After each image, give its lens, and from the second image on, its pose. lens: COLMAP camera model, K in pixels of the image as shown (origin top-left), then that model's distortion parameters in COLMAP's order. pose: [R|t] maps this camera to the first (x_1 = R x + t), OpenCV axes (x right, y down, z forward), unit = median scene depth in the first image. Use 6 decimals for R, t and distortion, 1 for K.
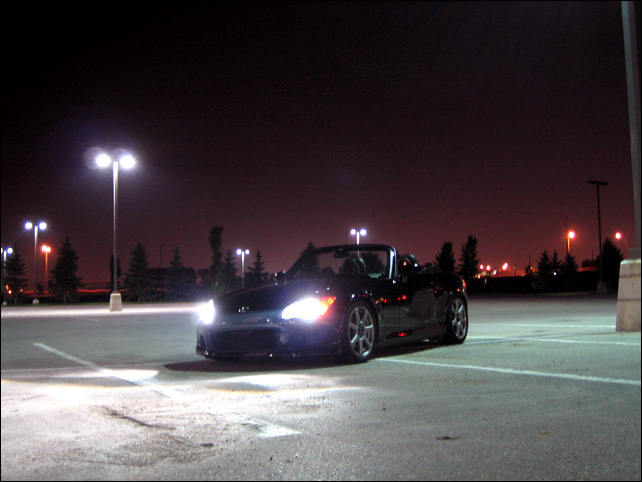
lens RADIAL K [[827.7, 0, 321.0], [0, 827.7, 241.0], [0, 0, 1]] dist [-0.251999, 0.000430]
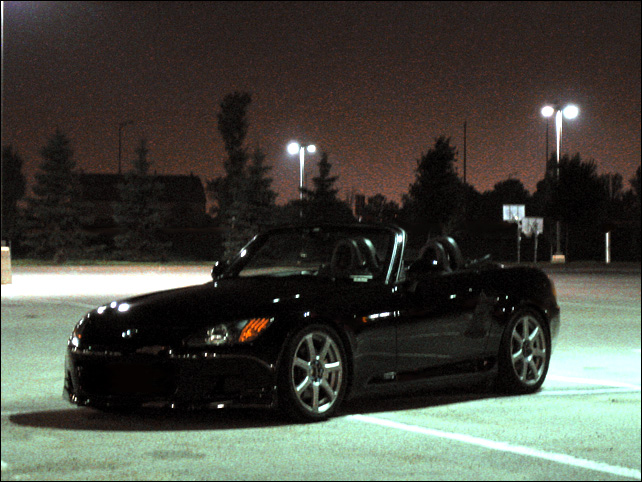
lens RADIAL K [[1947.6, 0, 321.0], [0, 1947.6, 241.0], [0, 0, 1]] dist [-0.129280, -1.597226]
pose [[0.995449, 0.026360, -0.091576, 0.149017], [-0.020376, 0.997632, 0.065684, -0.070238], [0.093091, -0.063519, 0.993629, -0.373622]]
